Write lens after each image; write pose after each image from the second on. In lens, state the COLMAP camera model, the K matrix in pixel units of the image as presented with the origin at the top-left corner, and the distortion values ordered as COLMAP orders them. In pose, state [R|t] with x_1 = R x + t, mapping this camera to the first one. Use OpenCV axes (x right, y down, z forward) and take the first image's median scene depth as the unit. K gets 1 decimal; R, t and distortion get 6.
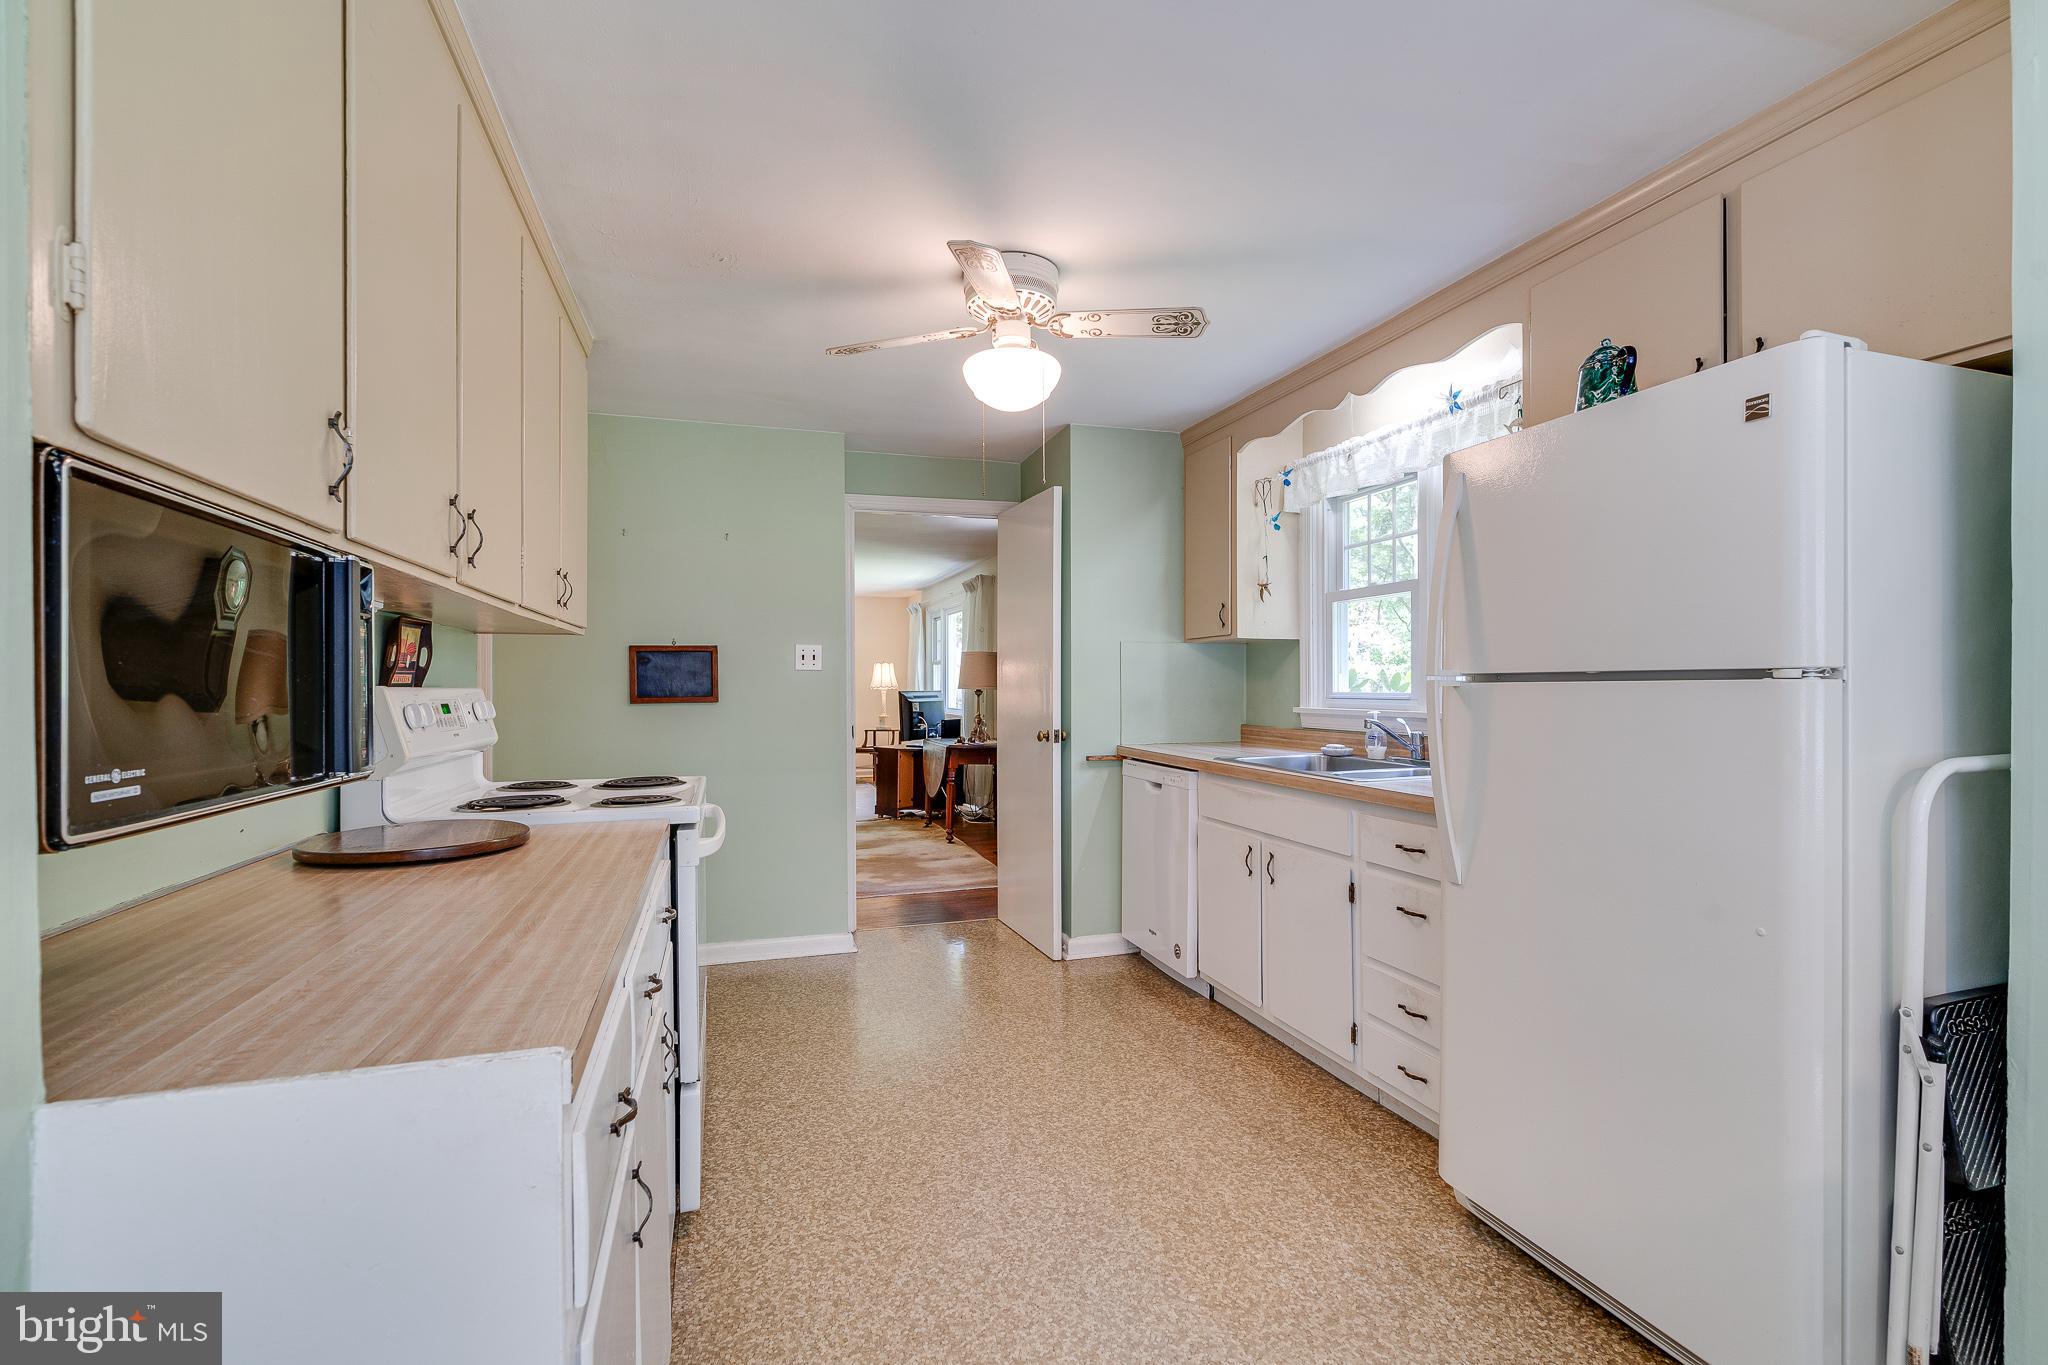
lens RADIAL K [[932.0, 0, 1026.3], [0, 932.0, 679.5], [0, 0, 1]] dist [-0.005382, 0.000292]
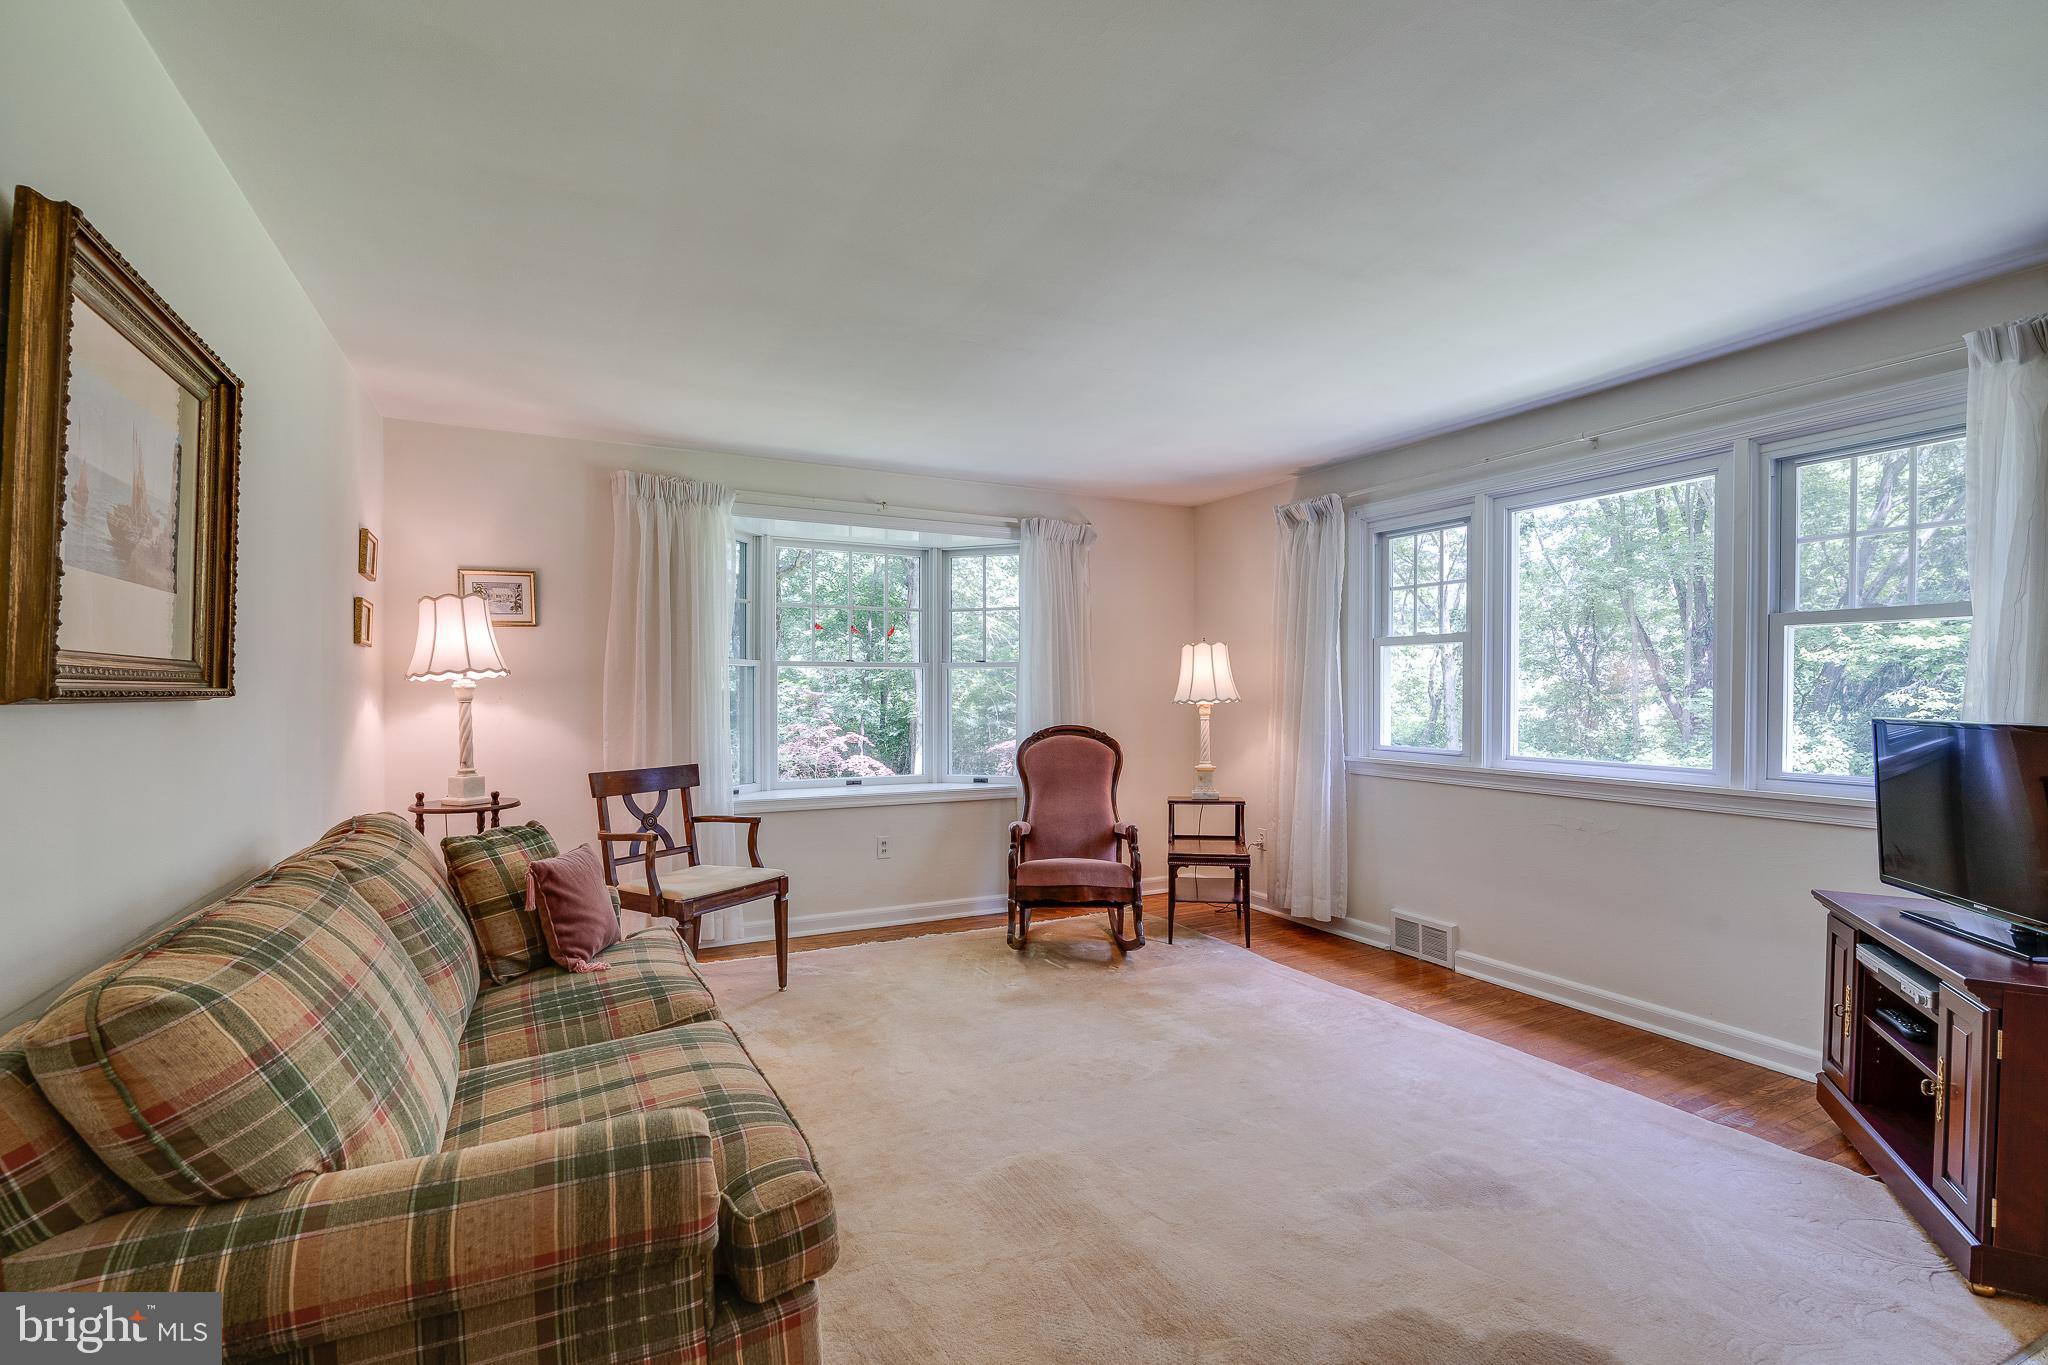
lens RADIAL K [[928.9, 0, 1027.6], [0, 928.9, 693.4], [0, 0, 1]] dist [-0.003710, 0.000547]
pose [[0.986314, 0.003754, 0.164836, -1.184372], [-0.004724, 0.999974, 0.005495, 0.014289], [-0.164811, -0.006199, 0.986306, 2.317259]]
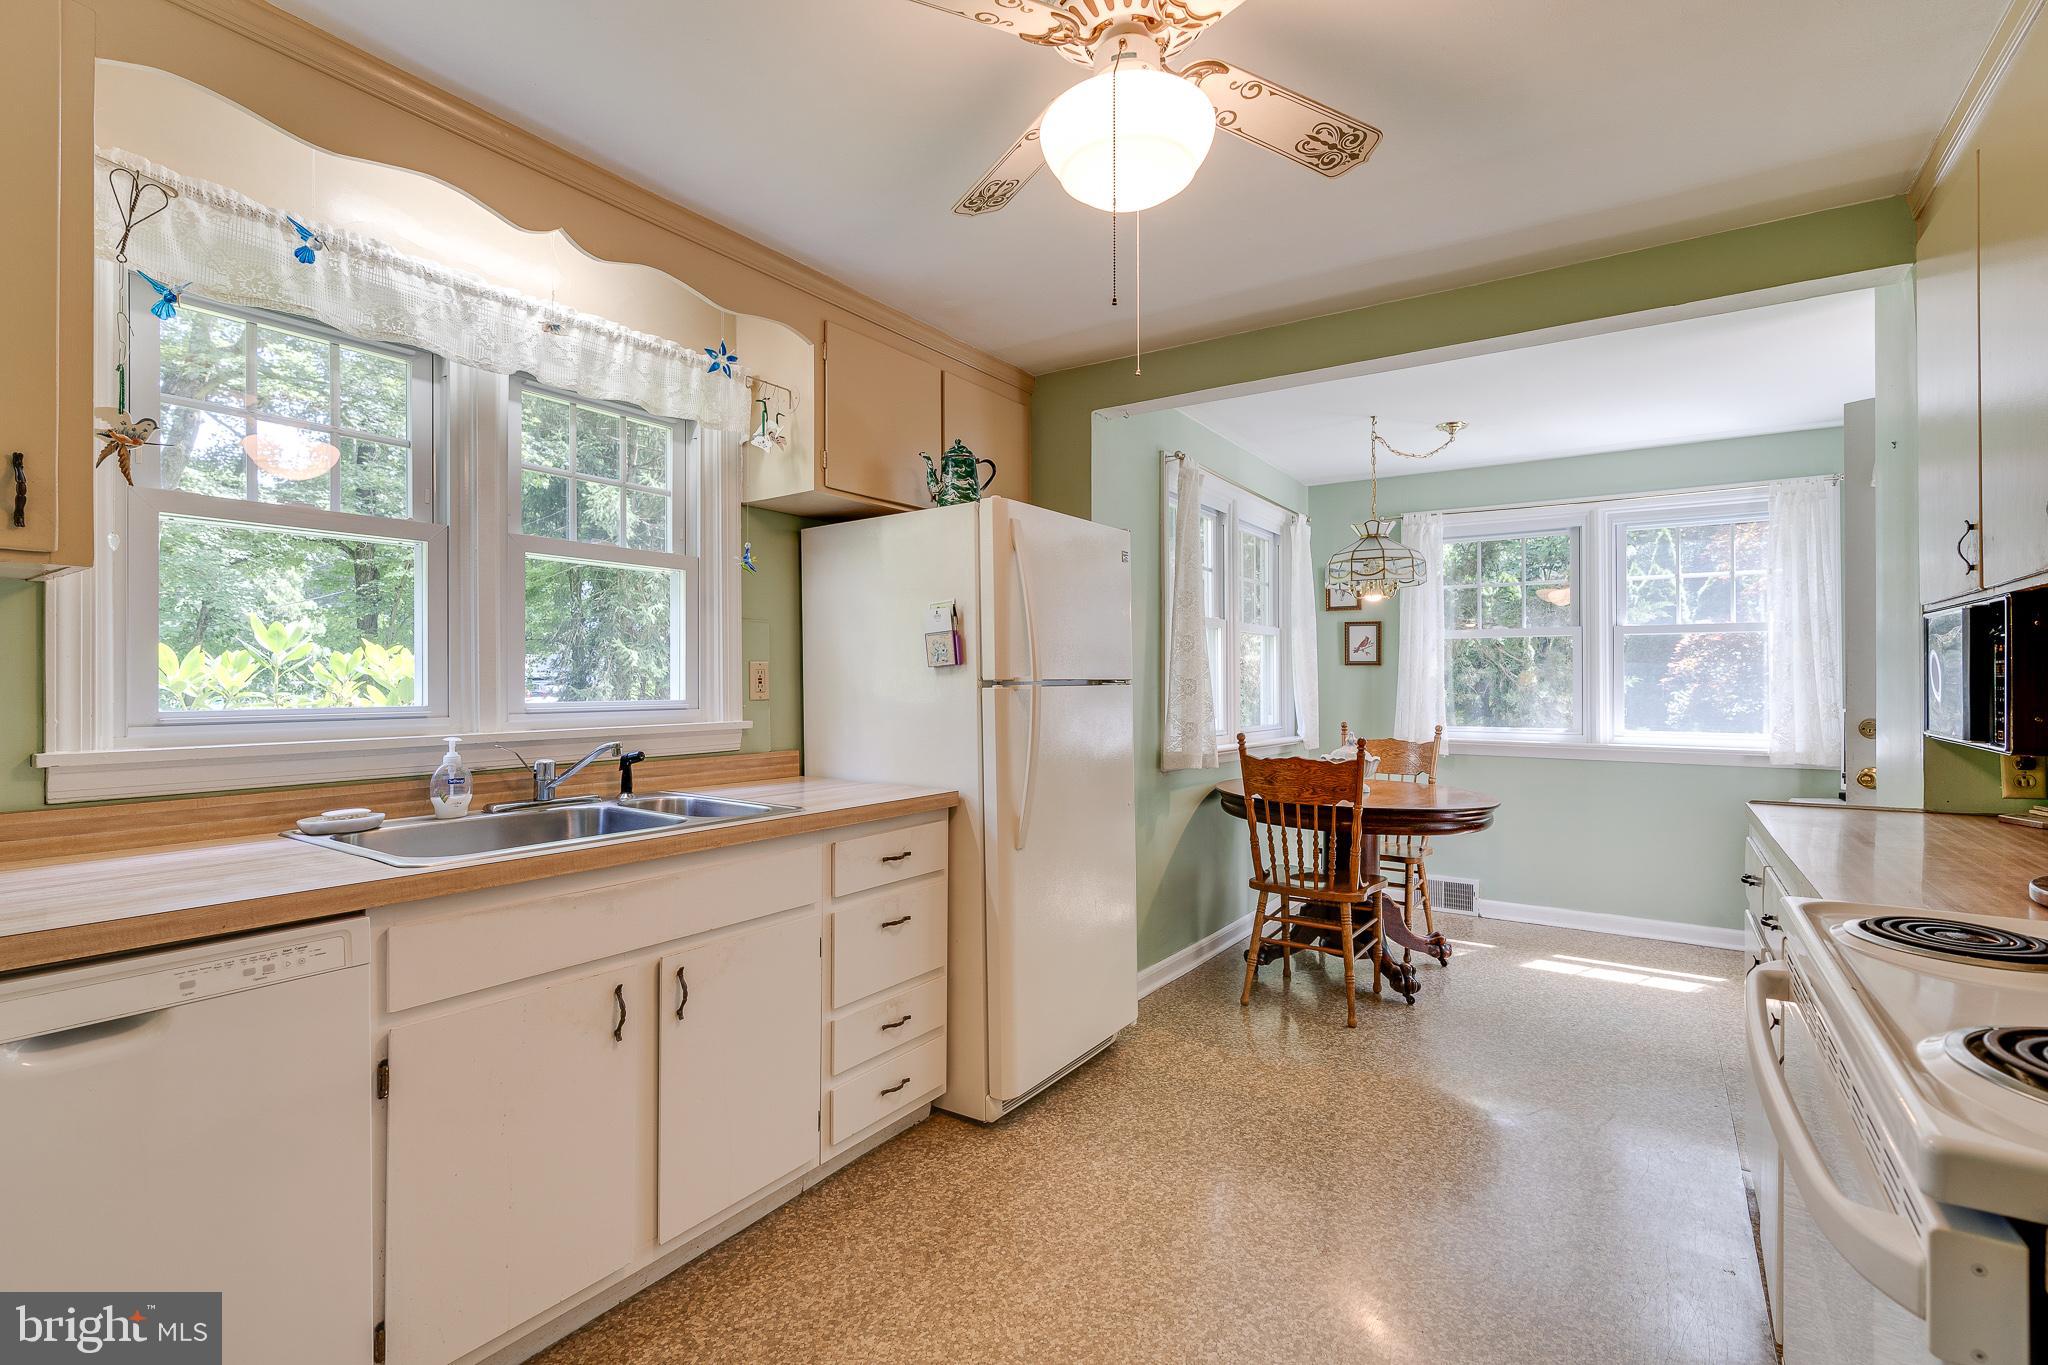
lens RADIAL K [[931.5, 0, 1029.3], [0, 931.5, 671.0], [0, 0, 1]] dist [-0.002060, 0.000061]
pose [[-0.619043, 0.015579, 0.785202, -0.378287], [0.001334, 0.999823, -0.018785, 0.003769], [-0.785356, -0.010581, -0.618954, 1.258714]]
